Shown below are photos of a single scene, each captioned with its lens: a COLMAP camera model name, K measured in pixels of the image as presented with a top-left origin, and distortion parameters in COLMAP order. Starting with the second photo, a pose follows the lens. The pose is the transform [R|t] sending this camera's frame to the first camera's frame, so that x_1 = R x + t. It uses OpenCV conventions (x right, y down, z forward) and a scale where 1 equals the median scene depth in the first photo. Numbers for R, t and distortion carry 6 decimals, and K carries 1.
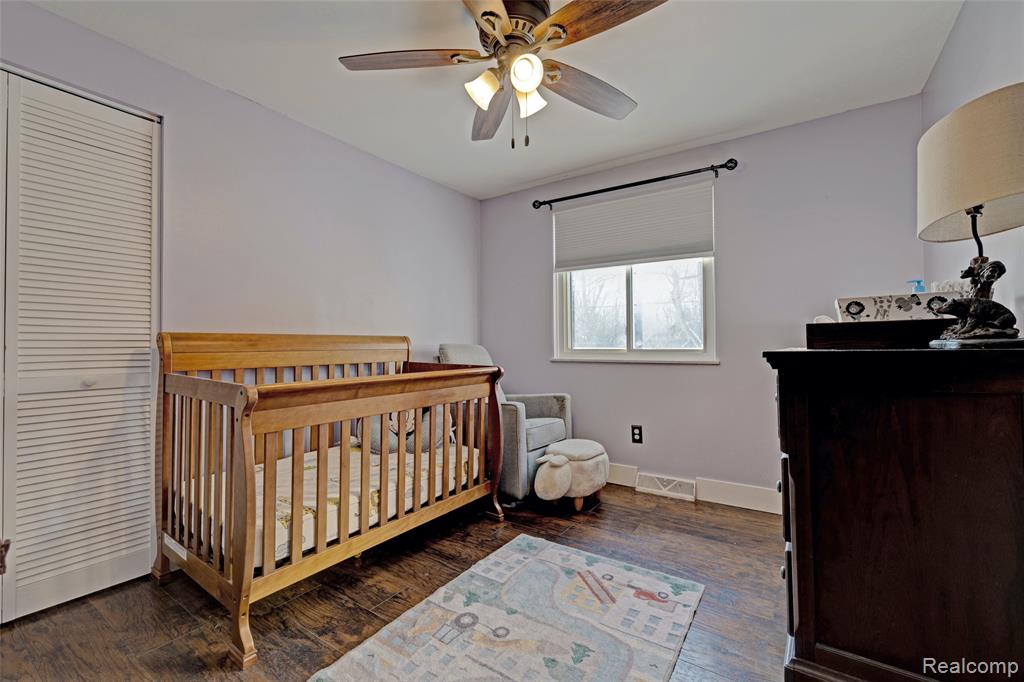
lens RADIAL K [[432.4, 0, 507.2], [0, 432.4, 336.8], [0, 0, 1]] dist [0.000844, -0.000879]
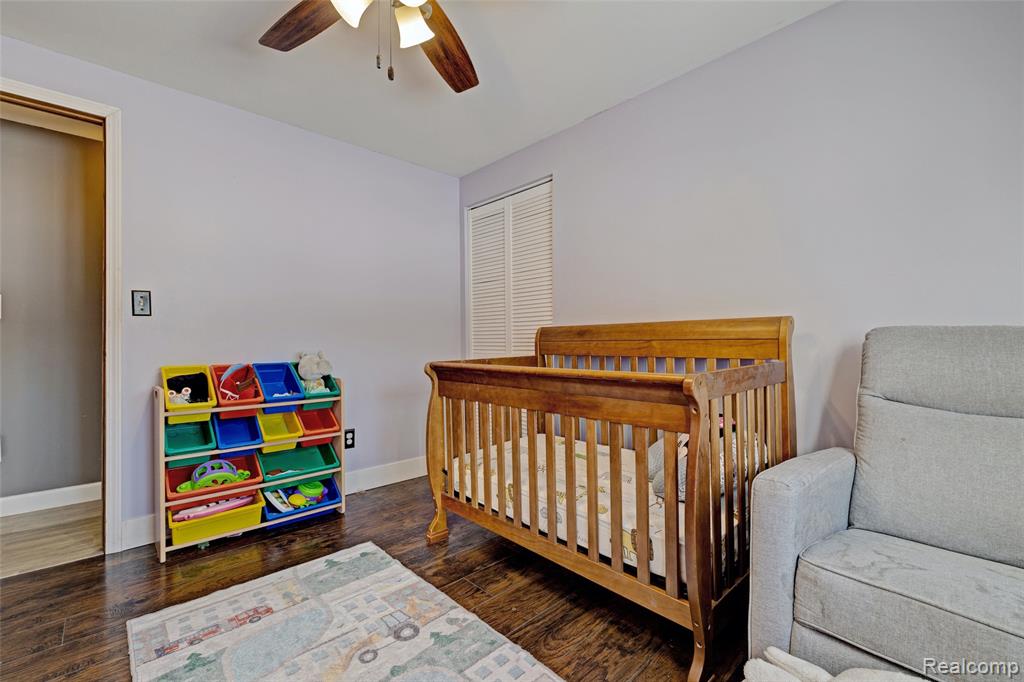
lens RADIAL K [[432.4, 0, 506.9], [0, 432.4, 340.8], [0, 0, 1]] dist [0.000844, -0.000879]
pose [[-0.218077, 0.000401, -0.975931, 0.600446], [0.026867, 0.999623, -0.005593, 0.038015], [0.975562, -0.027440, -0.218006, 1.133496]]
